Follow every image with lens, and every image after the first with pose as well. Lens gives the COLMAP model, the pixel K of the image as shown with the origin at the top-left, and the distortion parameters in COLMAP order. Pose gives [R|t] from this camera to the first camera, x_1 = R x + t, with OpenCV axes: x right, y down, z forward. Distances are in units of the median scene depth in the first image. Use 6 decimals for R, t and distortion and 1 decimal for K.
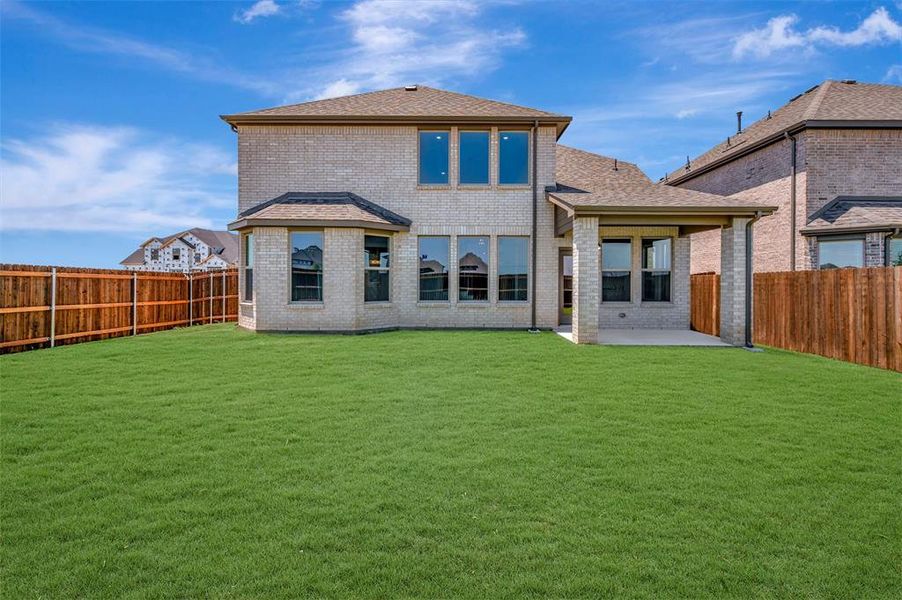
lens RADIAL K [[360.8, 0, 457.7], [0, 360.8, 288.0], [0, 0, 1]] dist [0.000441, -0.000134]
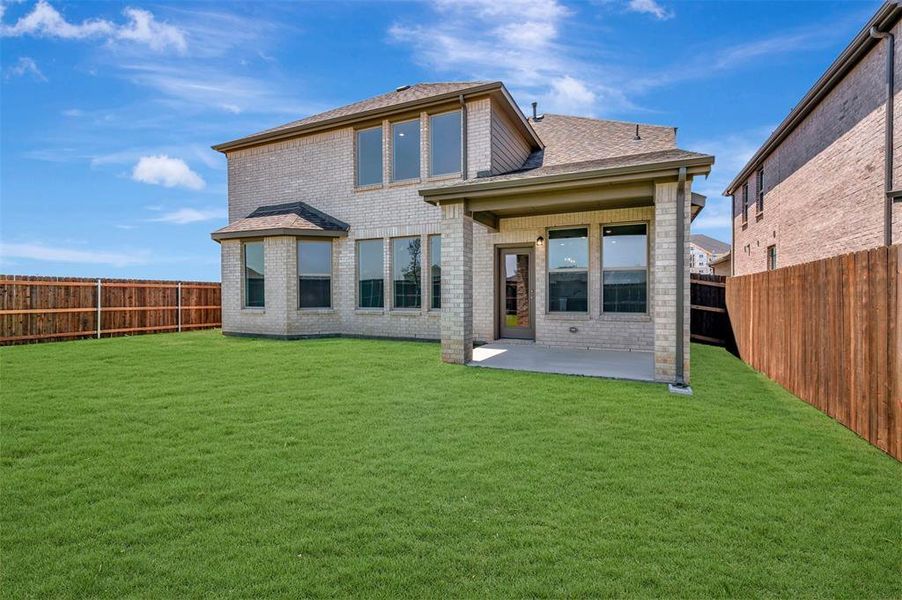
lens RADIAL K [[365.8, 0, 451.0], [0, 365.8, 300.0], [0, 0, 1]] dist [-0.000315, -0.000161]
pose [[0.927467, 0.004089, -0.373882, 0.519424], [-0.000914, 0.999962, 0.008668, 0.006779], [0.373903, -0.007698, 0.927436, 0.196719]]
